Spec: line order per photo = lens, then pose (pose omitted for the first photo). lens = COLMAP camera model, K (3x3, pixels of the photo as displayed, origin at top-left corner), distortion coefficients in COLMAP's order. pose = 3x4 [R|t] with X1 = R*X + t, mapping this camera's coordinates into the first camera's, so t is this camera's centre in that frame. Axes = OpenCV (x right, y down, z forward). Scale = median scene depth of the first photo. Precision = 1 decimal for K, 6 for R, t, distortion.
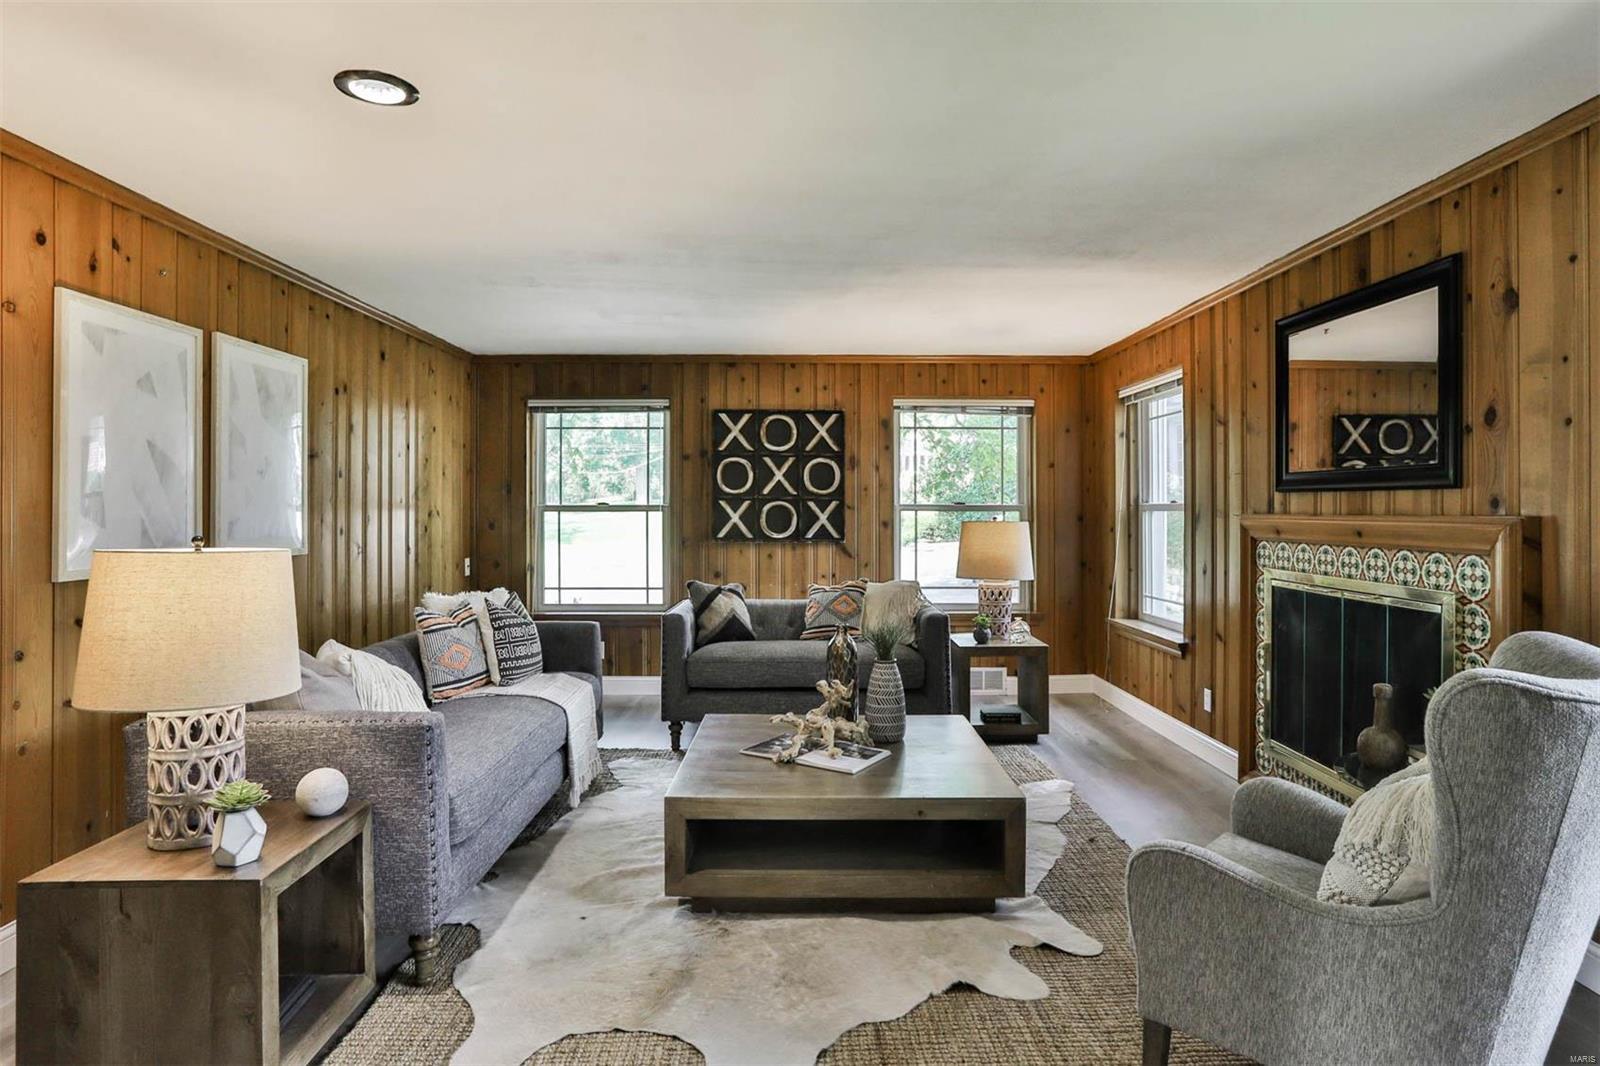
lens RADIAL K [[867.2, 0, 794.6], [0, 867.2, 513.3], [0, 0, 1]] dist [-0.069353, 0.041806]
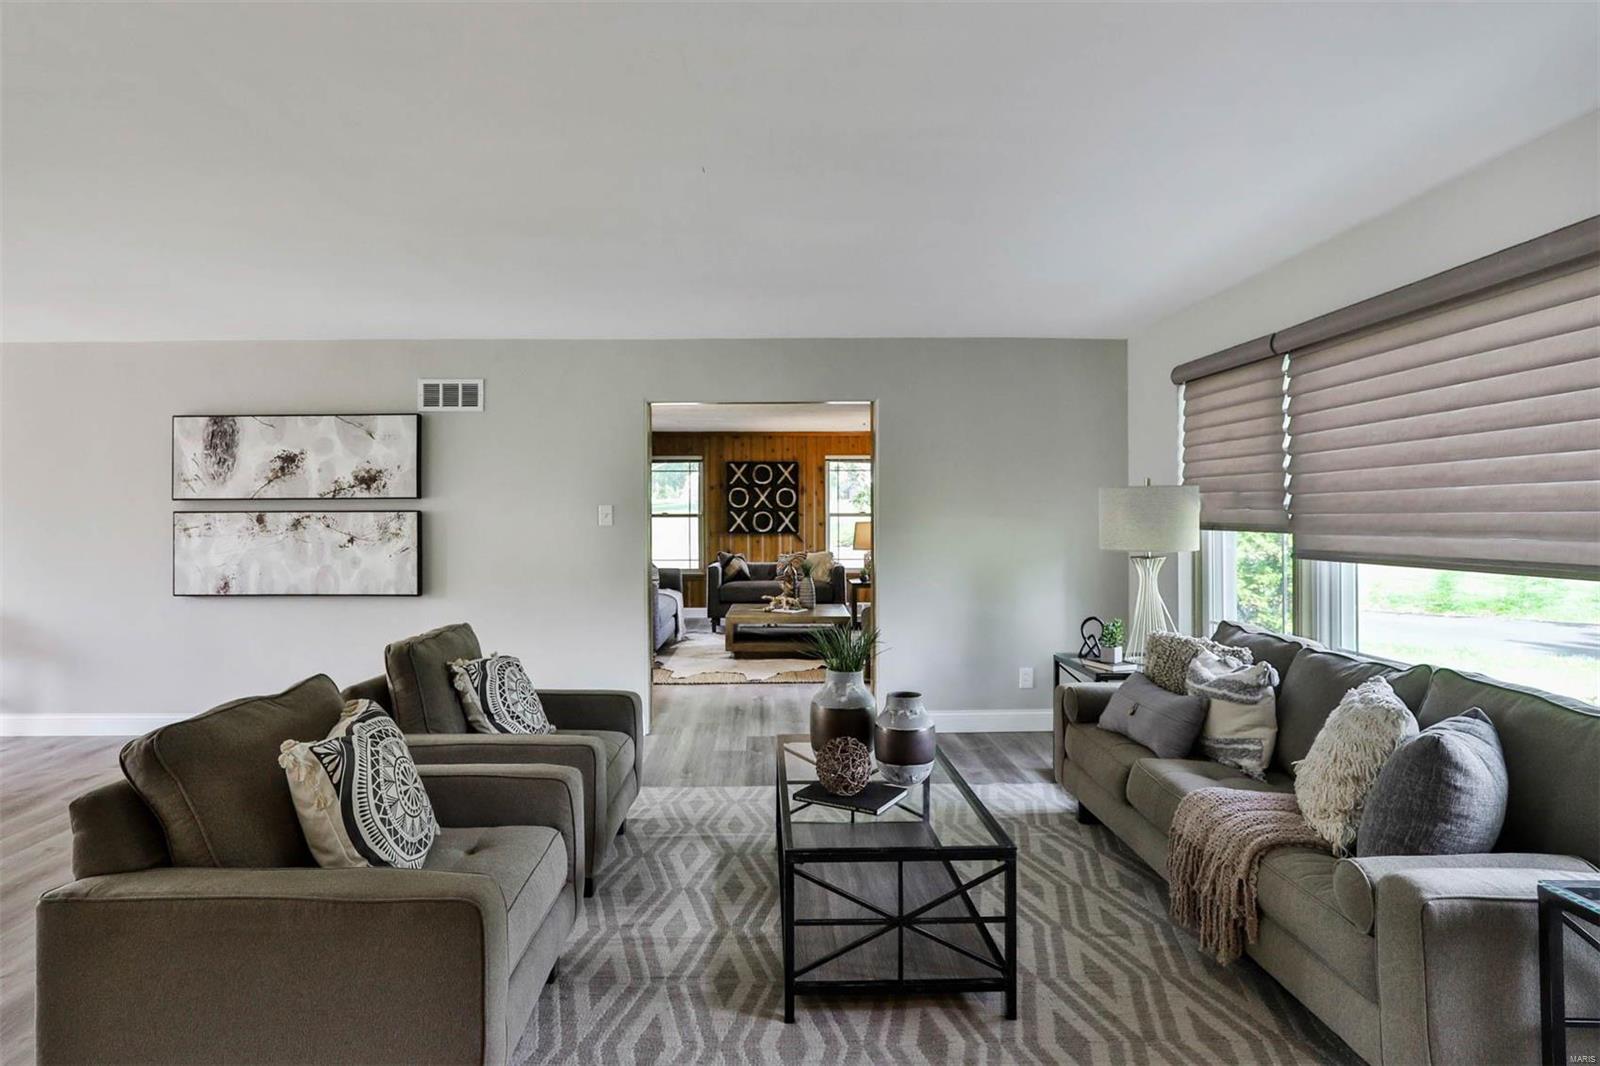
lens RADIAL K [[881.7, 0, 770.7], [0, 881.7, 513.9], [0, 0, 1]] dist [-0.048182, 0.029396]
pose [[0.999993, -0.003102, -0.002012, 0.002951], [0.003090, 0.999980, -0.005588, 0.001559], [0.002029, 0.005582, 0.999982, -0.993774]]
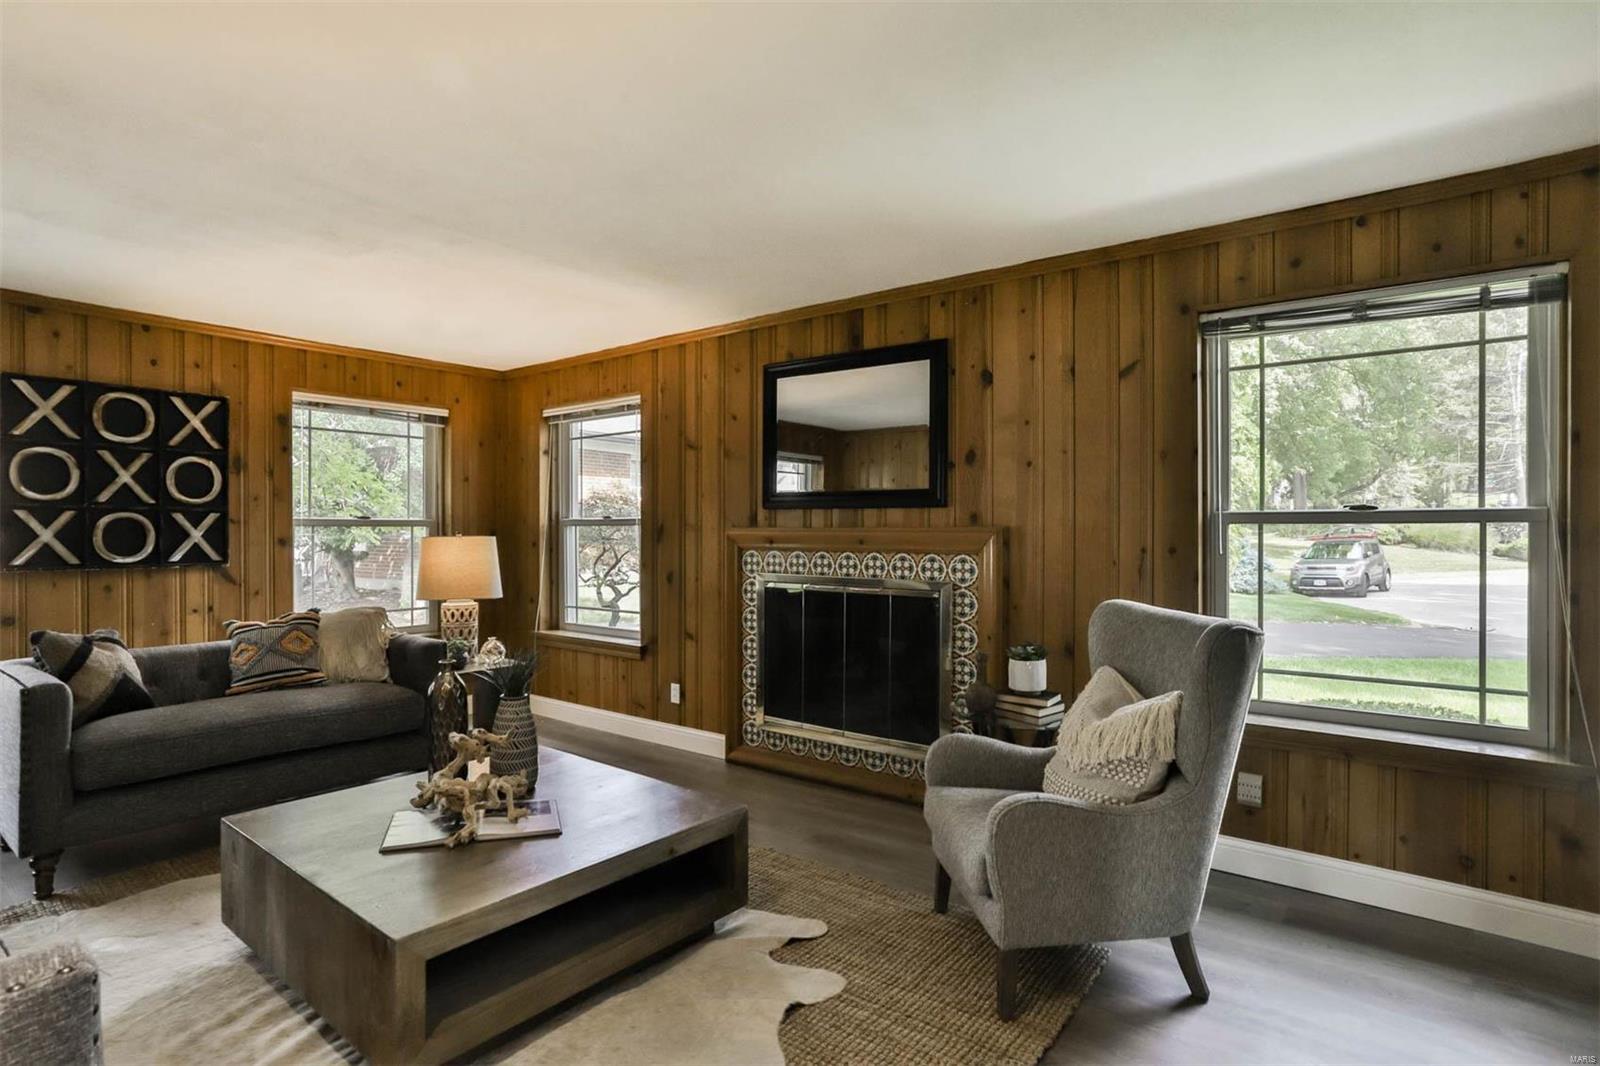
lens RADIAL K [[818.4, 0, 769.6], [0, 818.4, 540.0], [0, 0, 1]] dist [-0.061410, 0.036304]
pose [[0.637743, -0.010612, 0.770176, -0.216734], [0.003368, 0.999934, 0.010989, 0.004438], [-0.770242, -0.004414, 0.637736, 0.180730]]
